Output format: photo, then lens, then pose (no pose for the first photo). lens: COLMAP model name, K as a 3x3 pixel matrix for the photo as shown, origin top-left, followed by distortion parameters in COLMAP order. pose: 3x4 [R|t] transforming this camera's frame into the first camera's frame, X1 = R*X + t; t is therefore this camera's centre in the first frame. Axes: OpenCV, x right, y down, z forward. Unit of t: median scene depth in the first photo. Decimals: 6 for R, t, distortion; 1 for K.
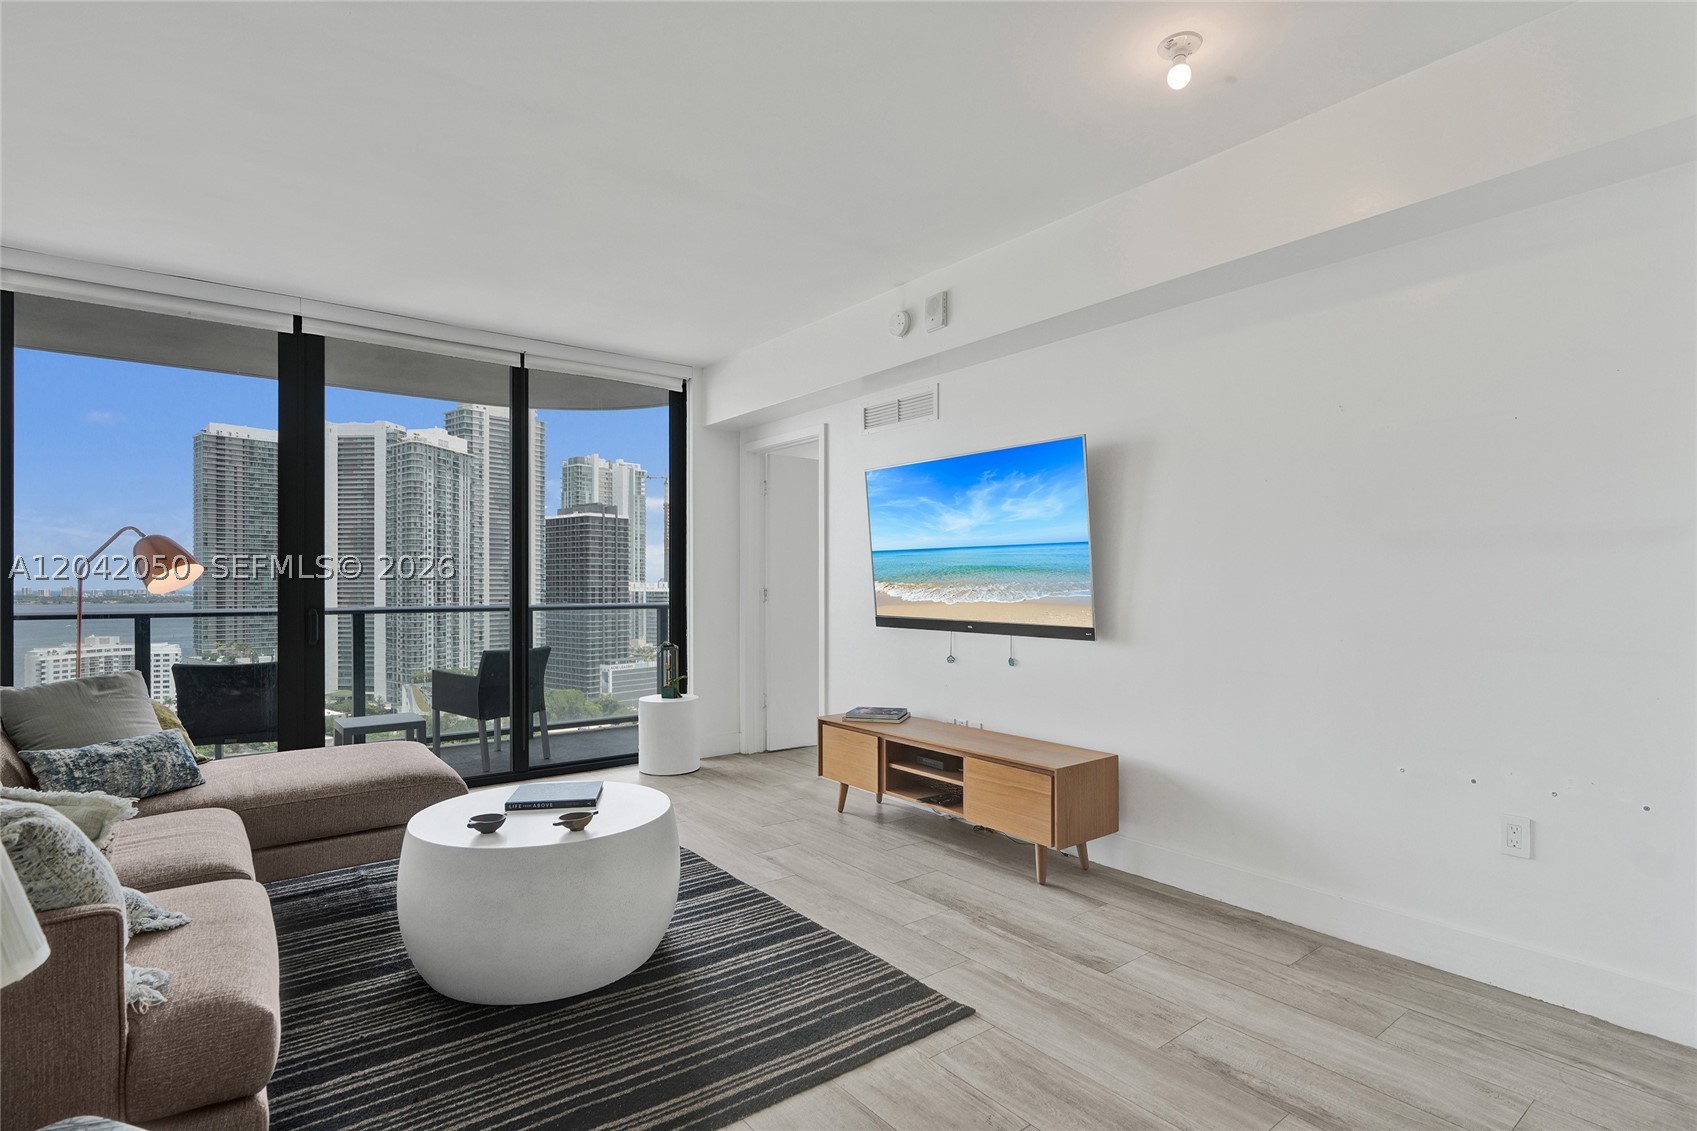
lens RADIAL K [[833.1, 0, 845.3], [0, 833.1, 583.1], [0, 0, 1]] dist [0.000154, 0.000774]
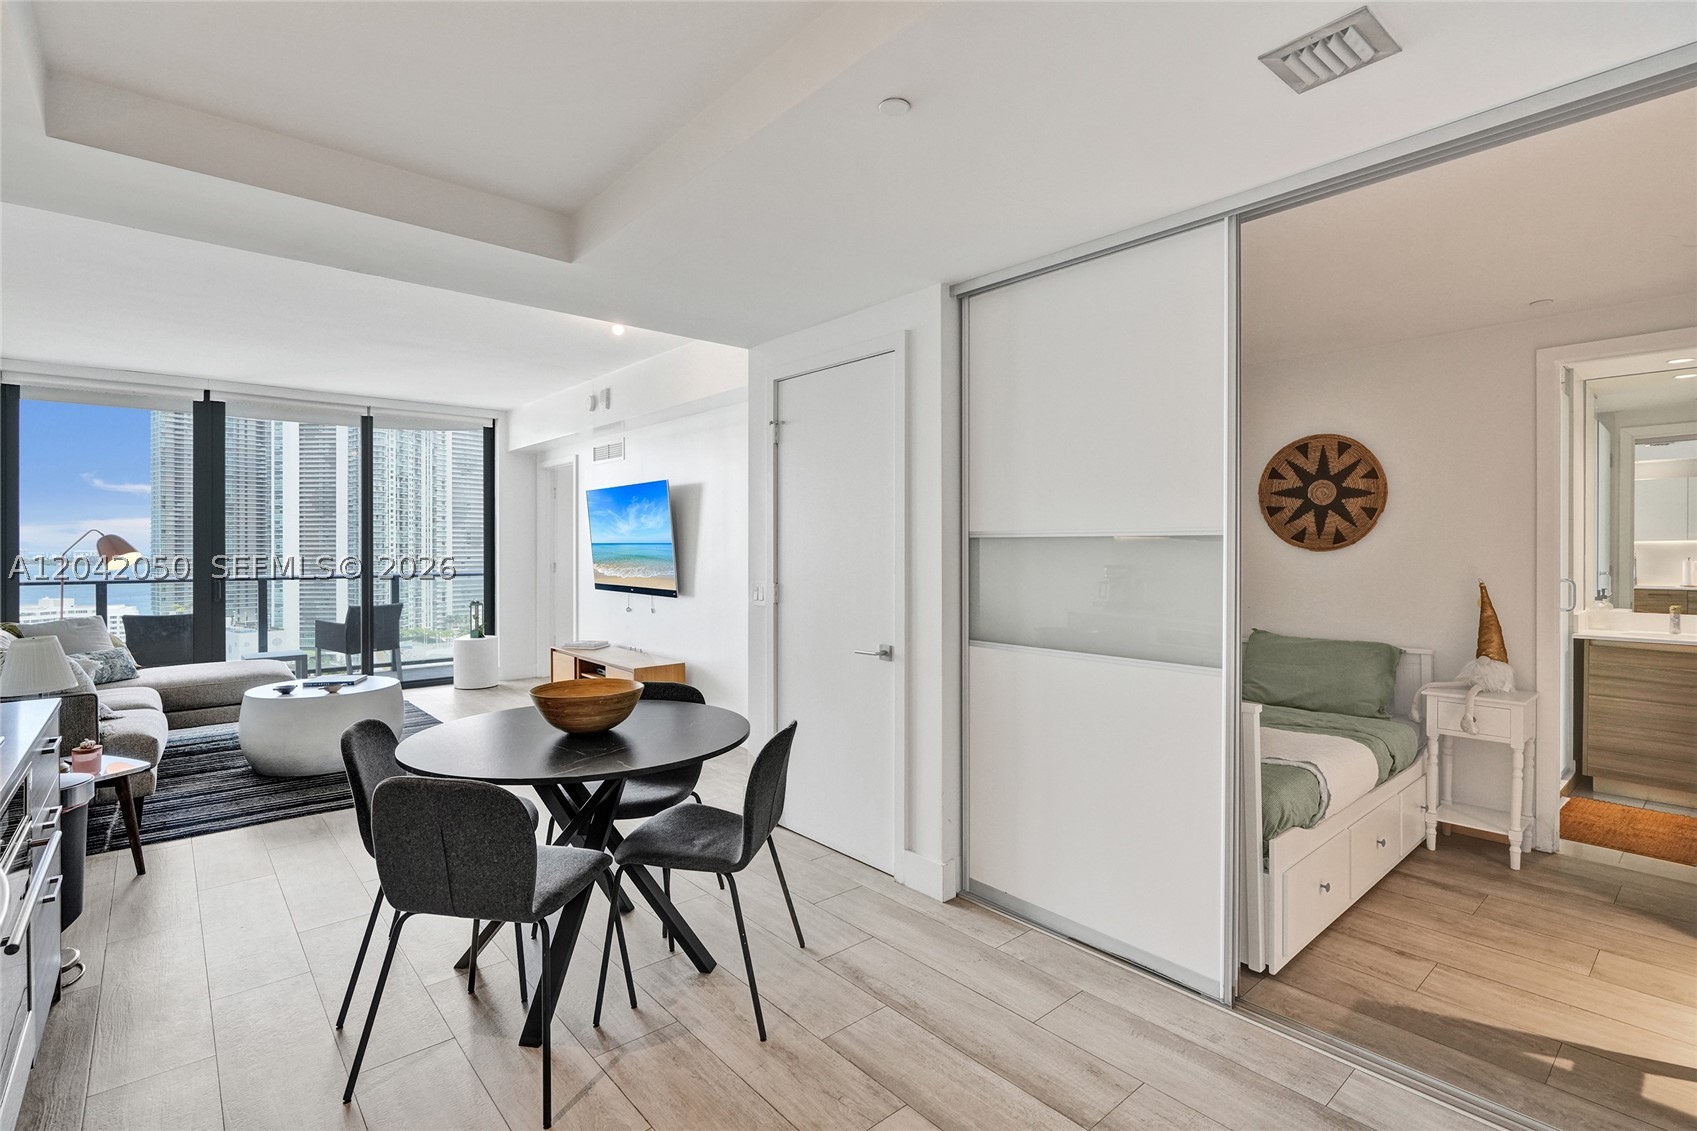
lens RADIAL K [[796.4, 0, 852.8], [0, 796.4, 546.8], [0, 0, 1]] dist [-0.004050, 0.000127]
pose [[0.998216, 0.001111, 0.059691, 0.491655], [-0.001187, 0.999999, 0.001252, -0.034375], [-0.059690, -0.001321, 0.998216, -0.592400]]
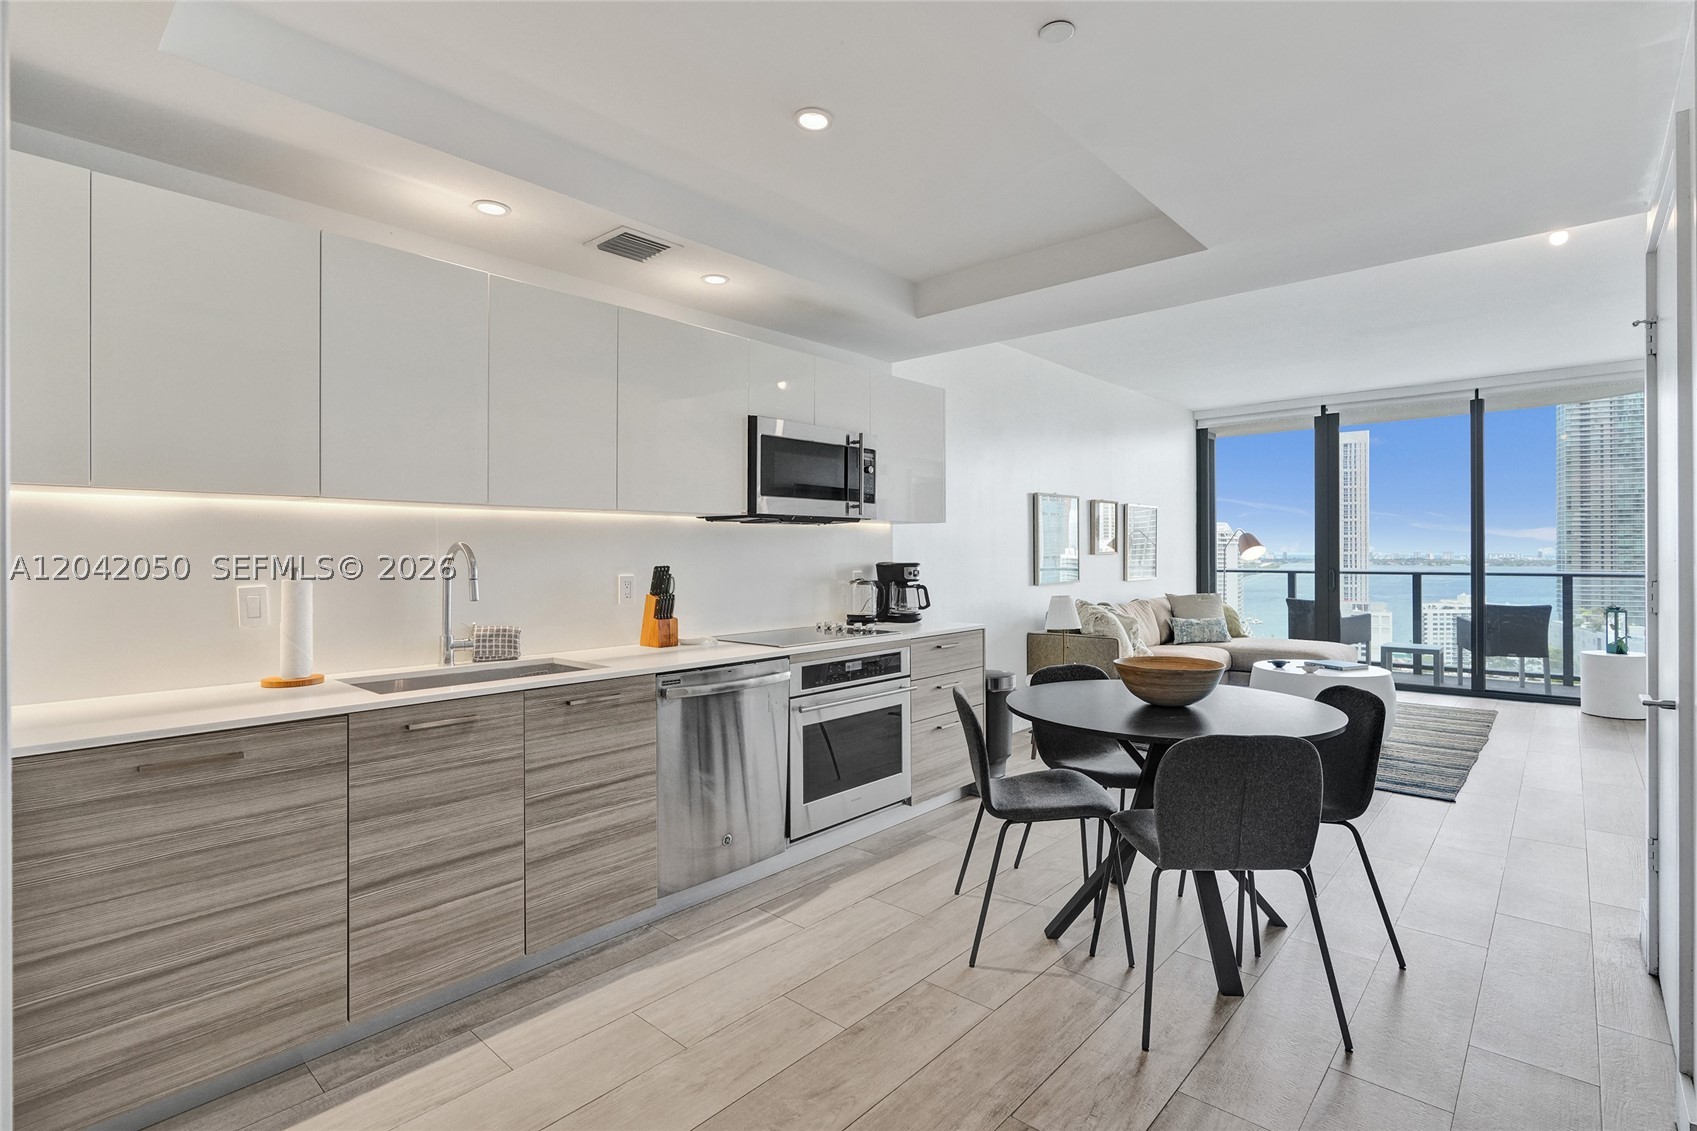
lens RADIAL K [[809.1, 0, 859.2], [0, 809.1, 552.0], [0, 0, 1]] dist [-0.001383, 0.001416]
pose [[0.187412, 0.000357, -0.982281, 0.925296], [0.005762, 0.999982, 0.001462, -0.015788], [0.982264, -0.005934, 0.187407, -0.327287]]
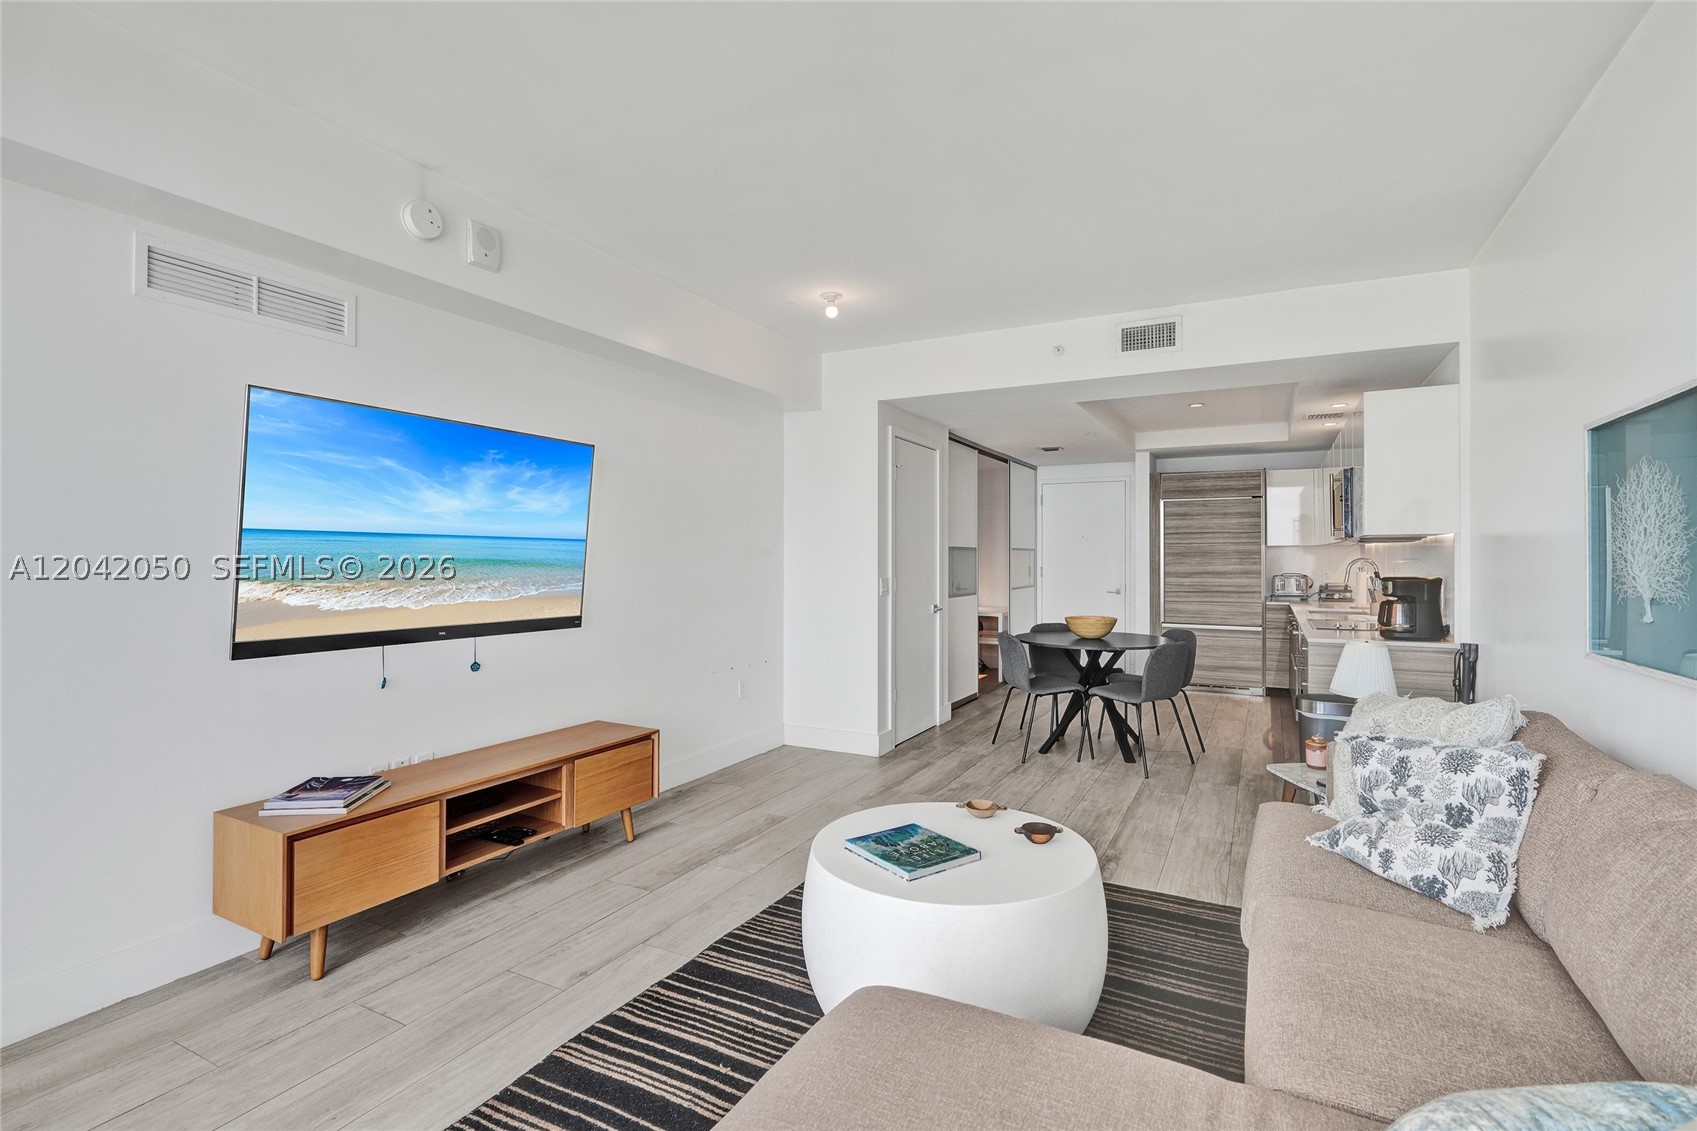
lens RADIAL K [[771.9, 0, 864.6], [0, 771.9, 582.6], [0, 0, 1]] dist [-0.021089, -0.000062]
pose [[-0.422256, -0.024817, 0.906137, -0.704611], [-0.001252, 0.999640, 0.026795, -0.017687], [-0.906476, 0.010180, -0.422135, 0.960894]]
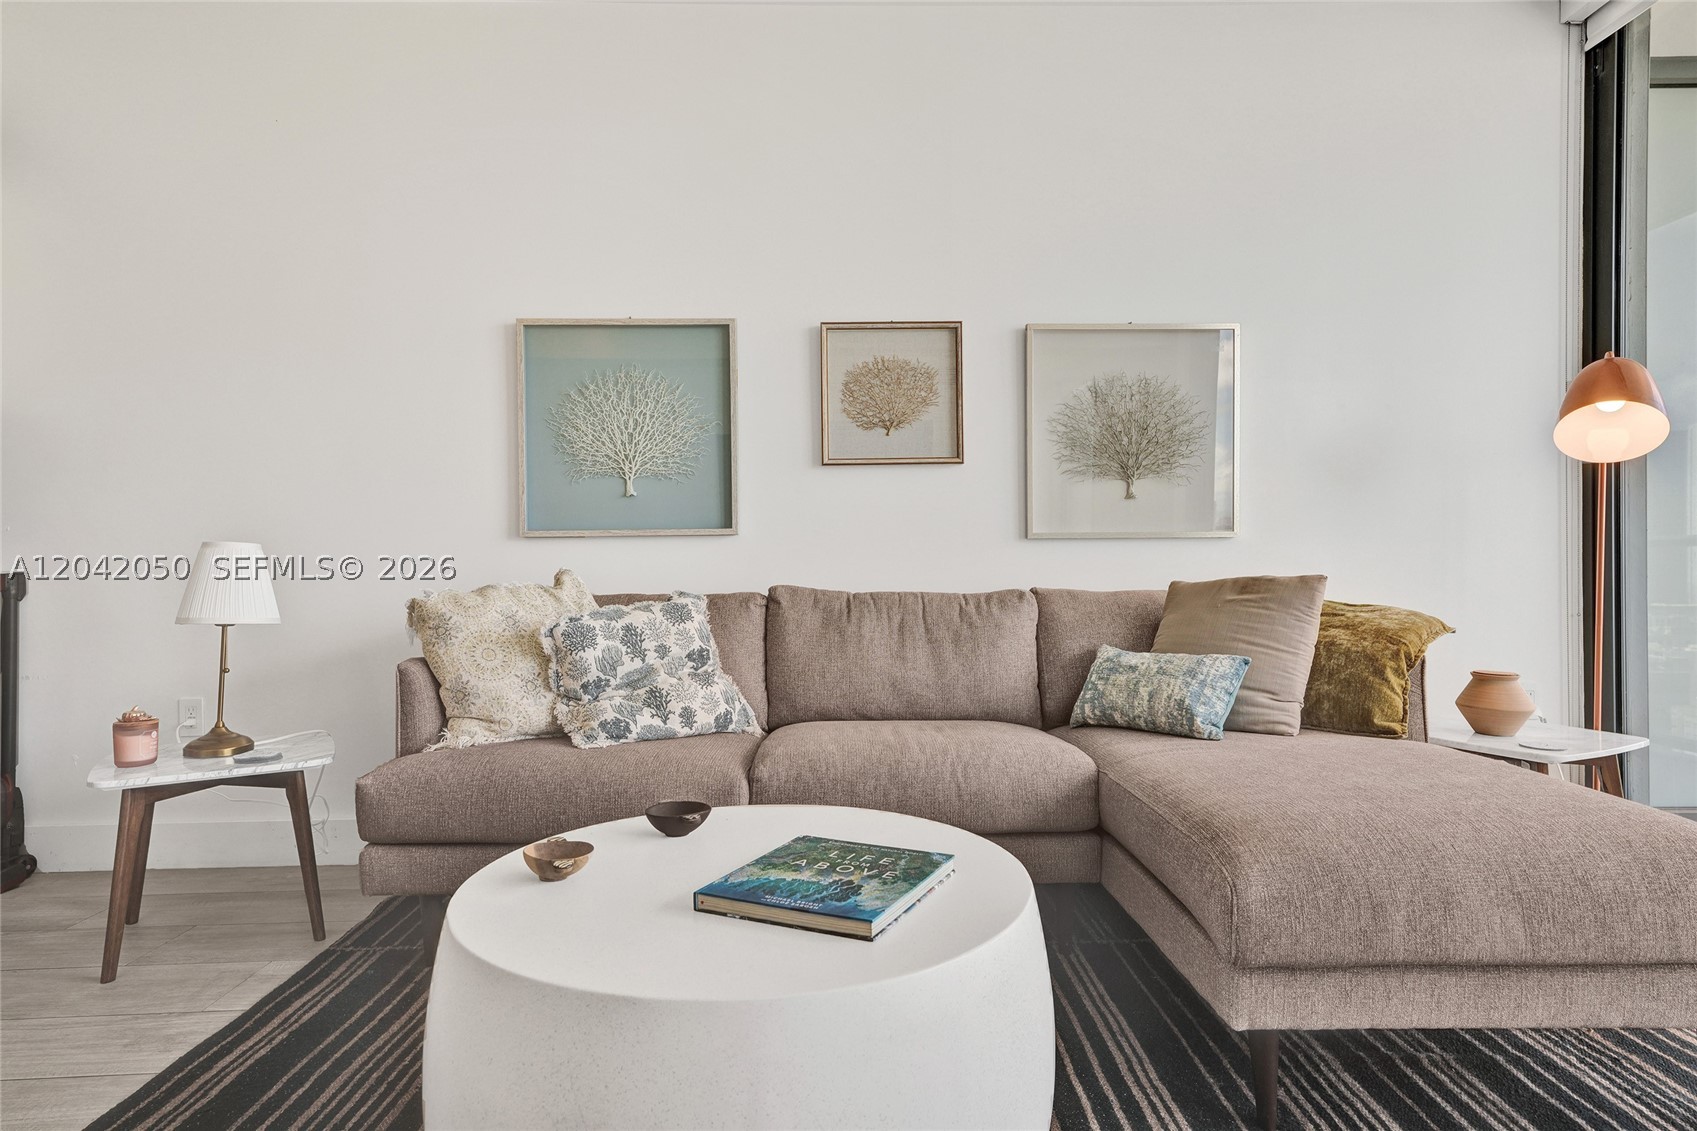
lens RADIAL K [[952.2, 0, 848.5], [0, 952.2, 565.5], [0, 0, 1]] dist [-0.000976, -0.000287]
pose [[-0.611469, 0.007359, -0.791234, -0.005682], [0.009882, 0.999950, 0.001664, 0.072884], [0.791207, -0.006801, -0.611511, 0.910659]]
